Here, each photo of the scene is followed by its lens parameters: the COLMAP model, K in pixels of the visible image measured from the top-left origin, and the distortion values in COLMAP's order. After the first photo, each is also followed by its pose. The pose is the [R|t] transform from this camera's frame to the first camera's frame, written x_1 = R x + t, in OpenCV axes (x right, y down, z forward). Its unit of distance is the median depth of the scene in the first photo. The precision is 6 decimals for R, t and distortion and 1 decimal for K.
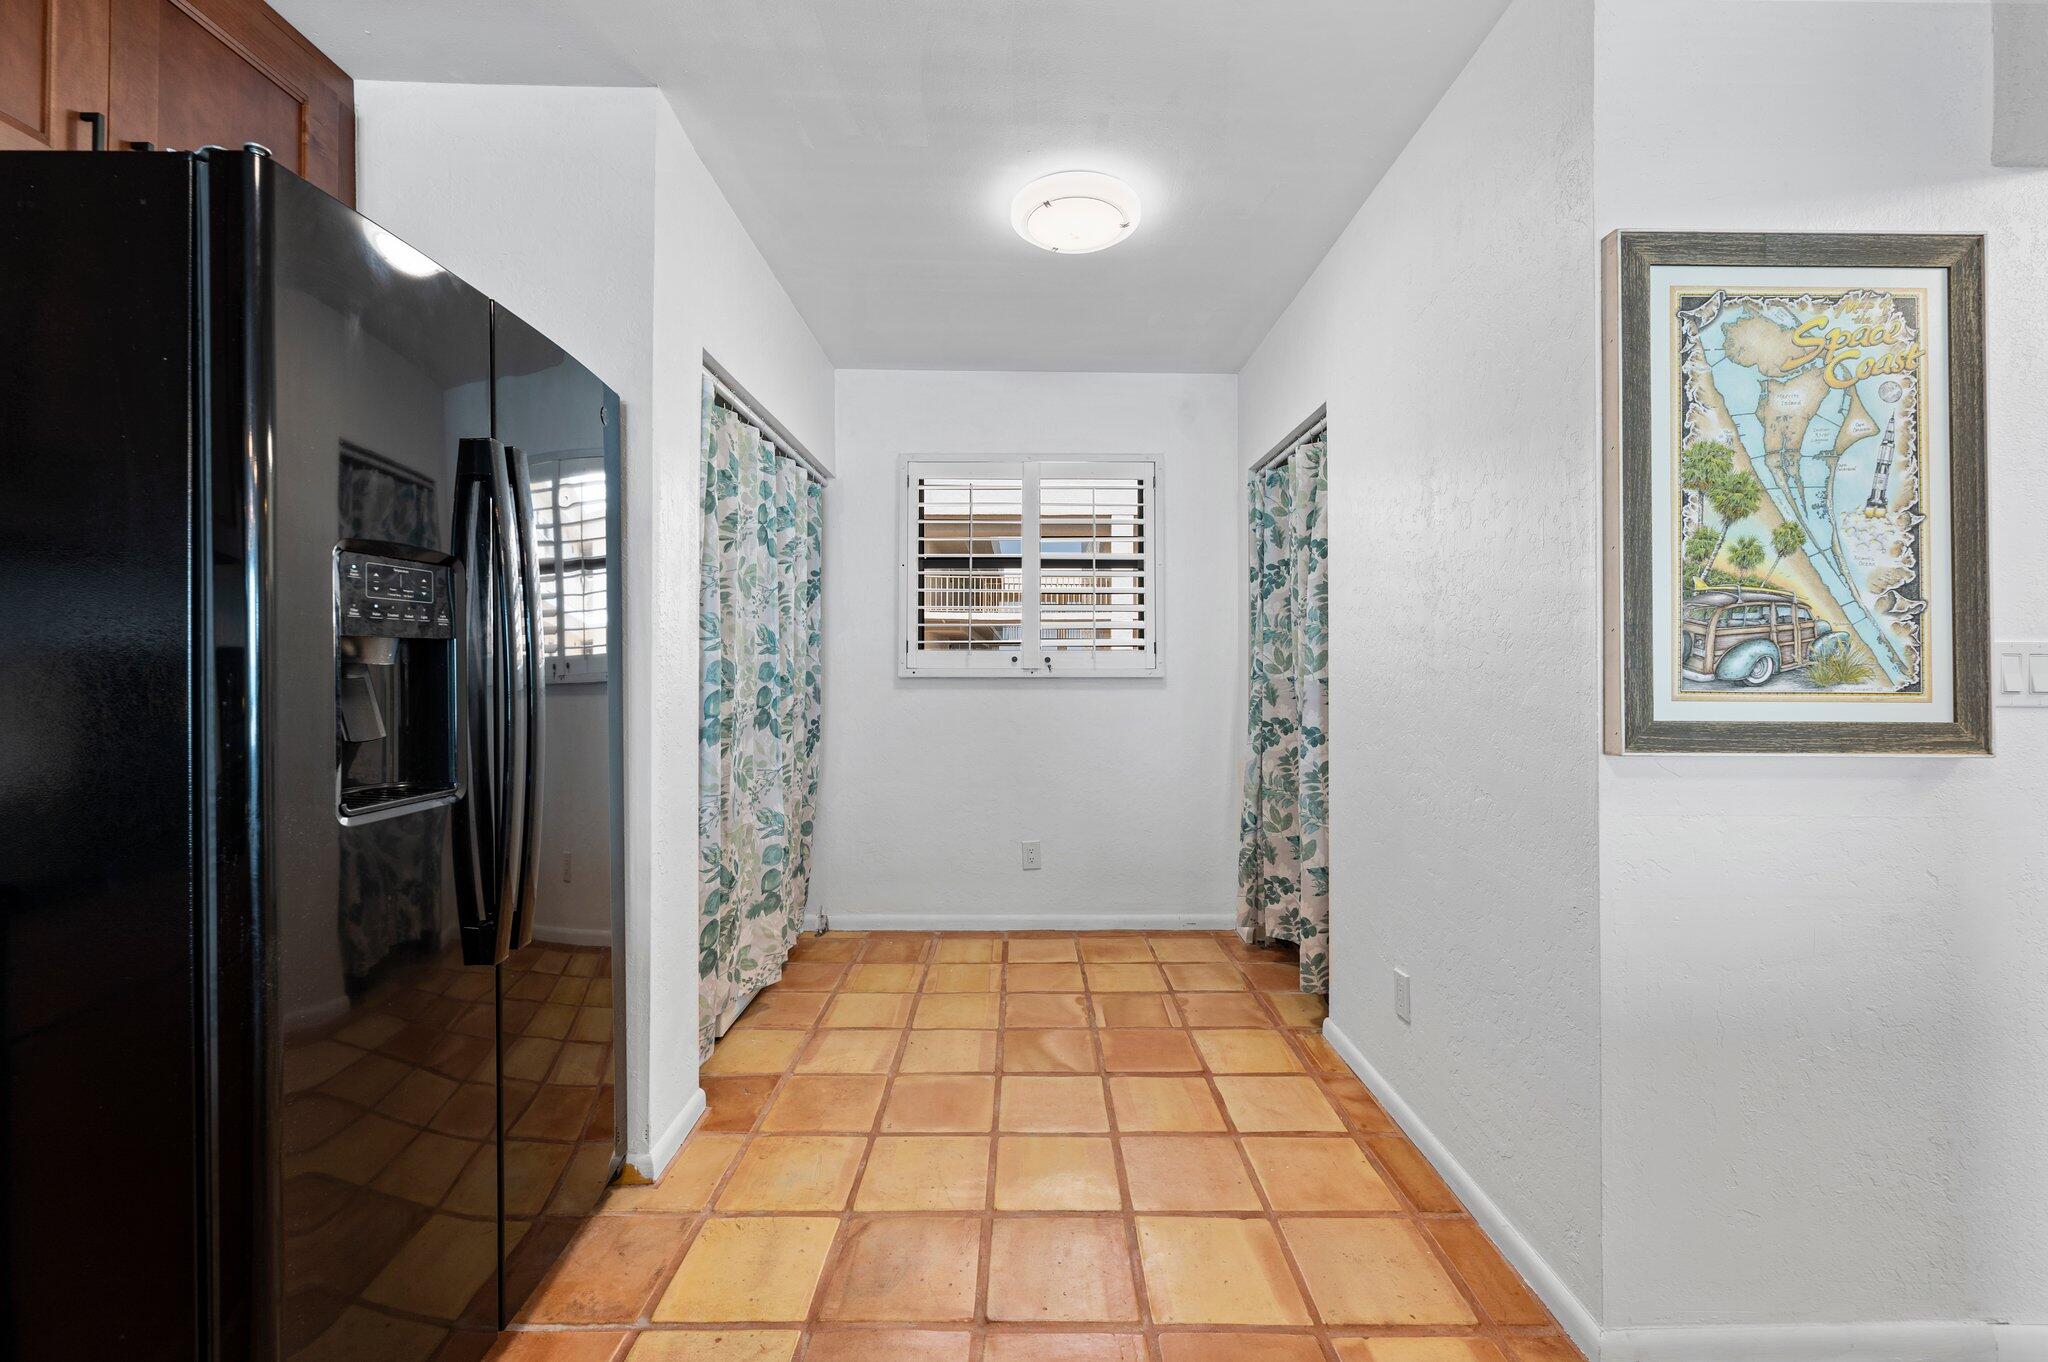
lens RADIAL K [[833.6, 0, 1035.0], [0, 833.6, 658.6], [0, 0, 1]] dist [0.003515, -0.000998]
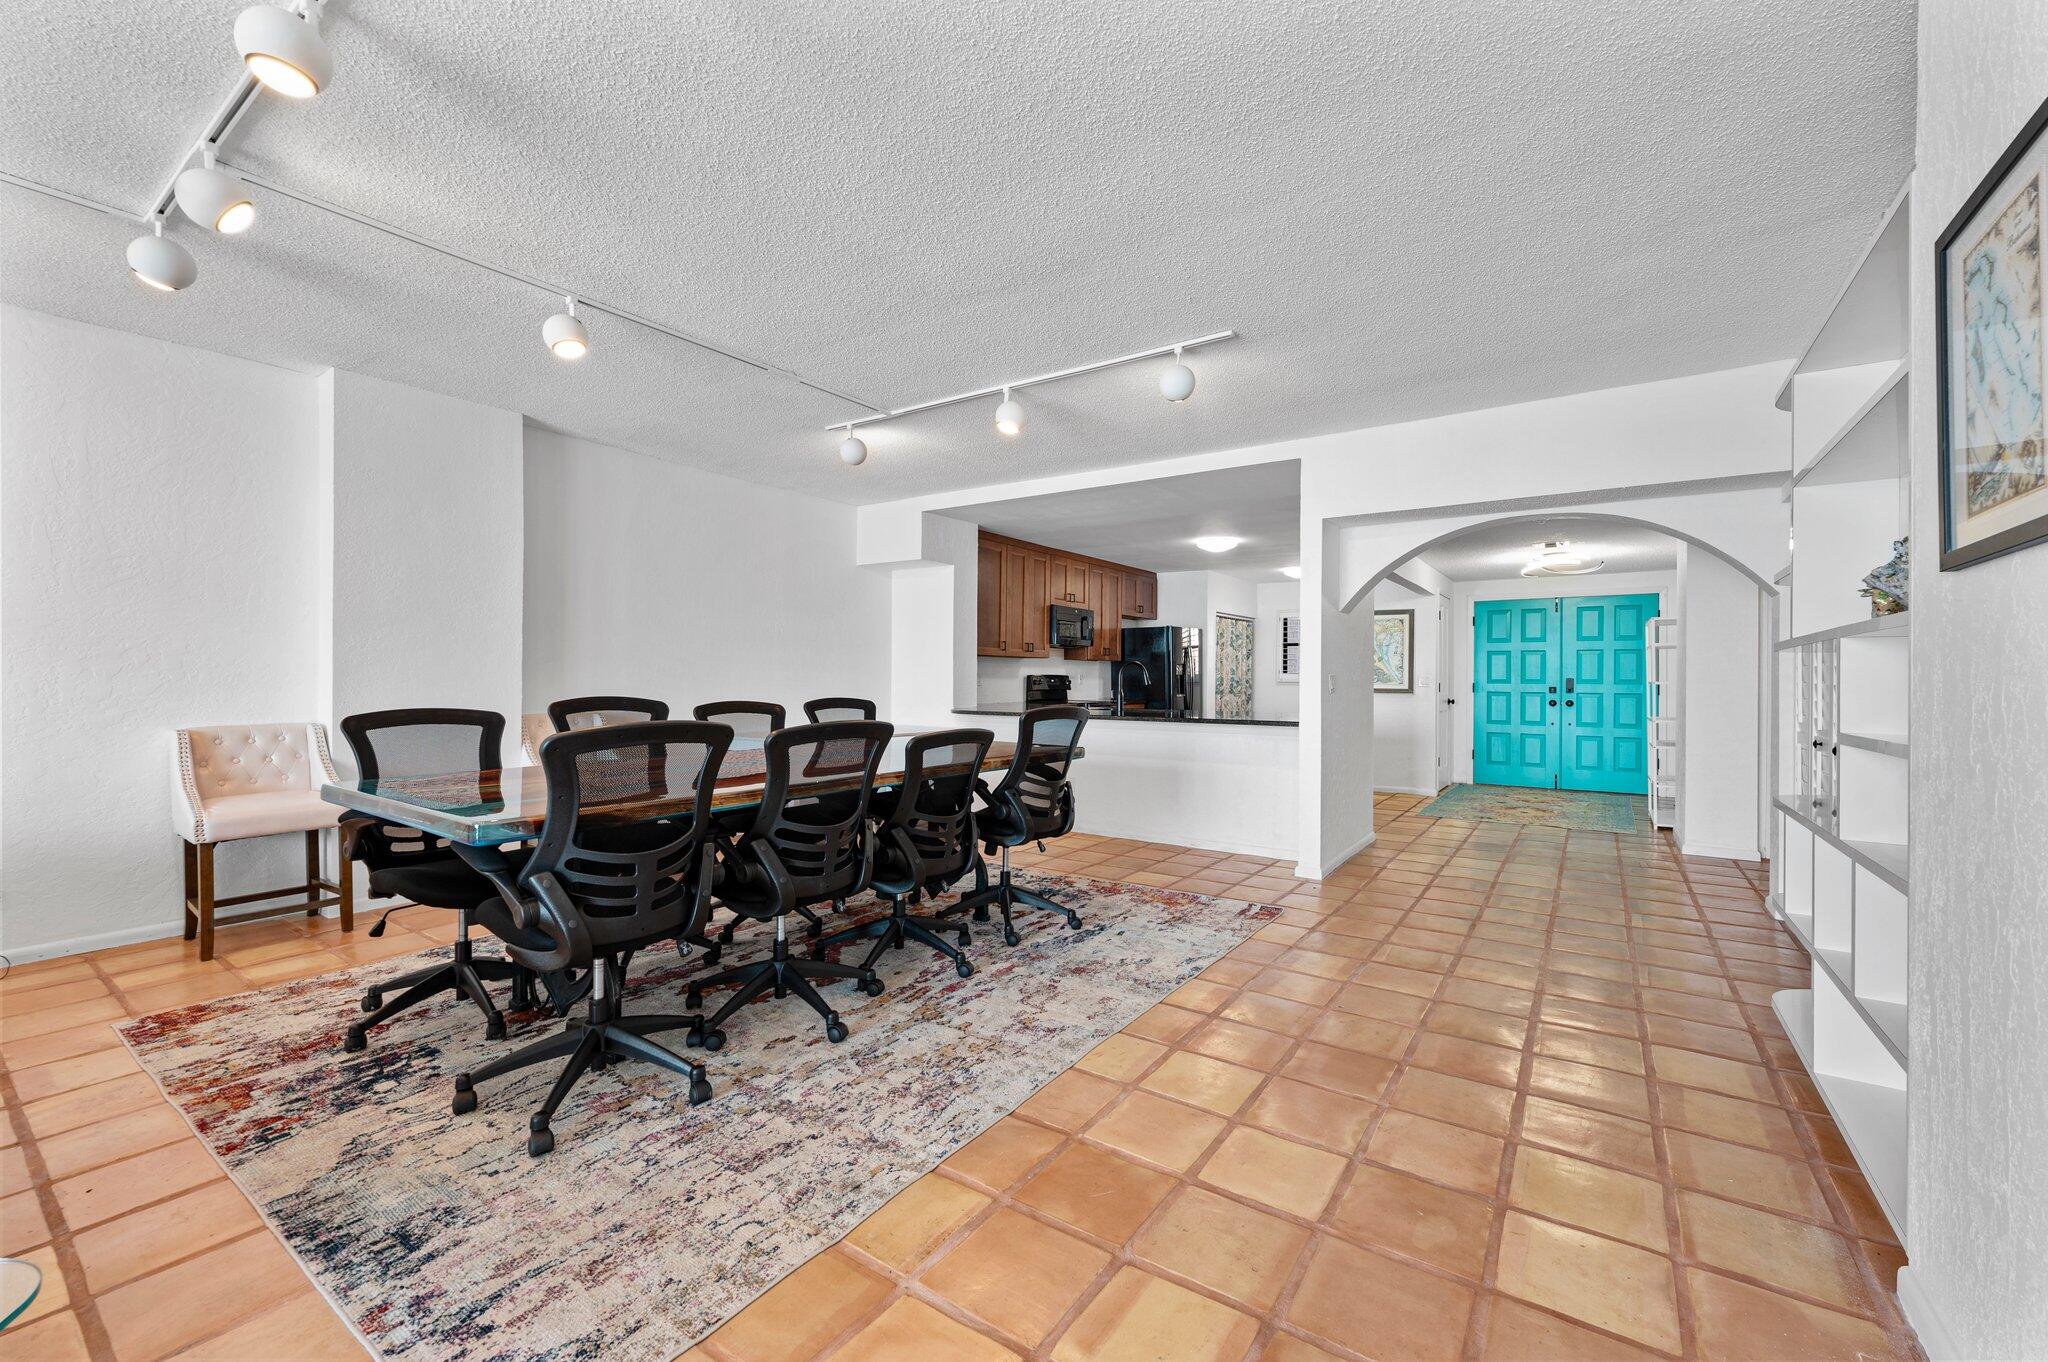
lens RADIAL K [[833.6, 0, 1024.3], [0, 833.6, 677.9], [0, 0, 1]] dist [0.003515, -0.000998]
pose [[0.817066, 0.006477, -0.576507, 2.318541], [-0.000675, 0.999947, 0.010278, -0.064564], [0.576543, -0.008009, 0.817027, -5.624445]]
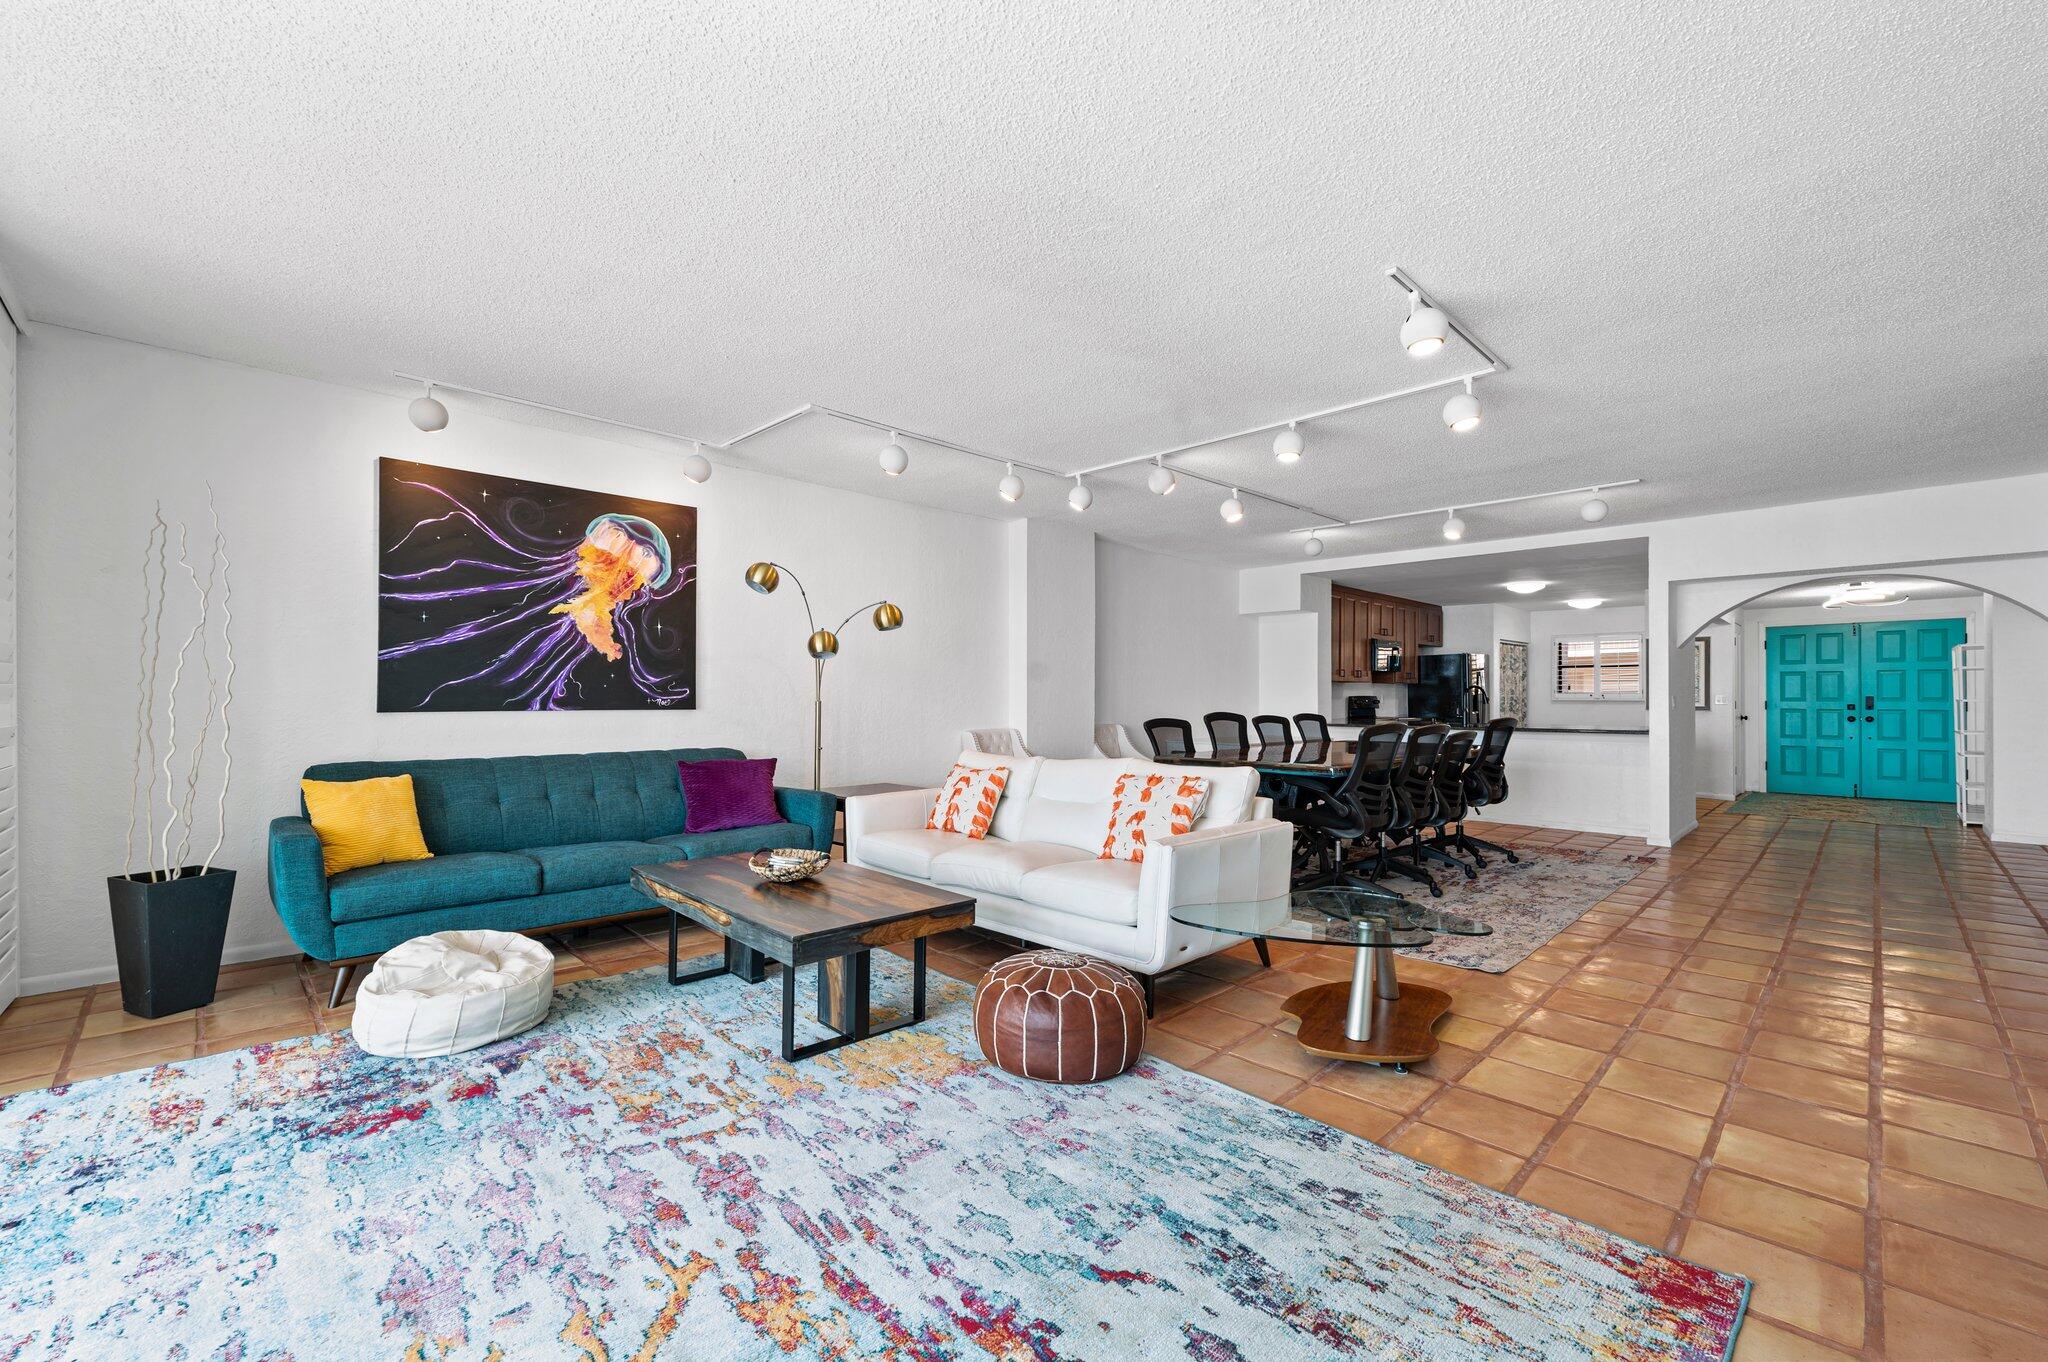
lens RADIAL K [[833.6, 0, 1028.7], [0, 833.6, 692.9], [0, 0, 1]] dist [0.003515, -0.000998]
pose [[0.691219, -0.001706, -0.722643, 2.239192], [0.006874, 0.999967, 0.004215, -0.104633], [0.722612, -0.007881, 0.691208, -7.934790]]
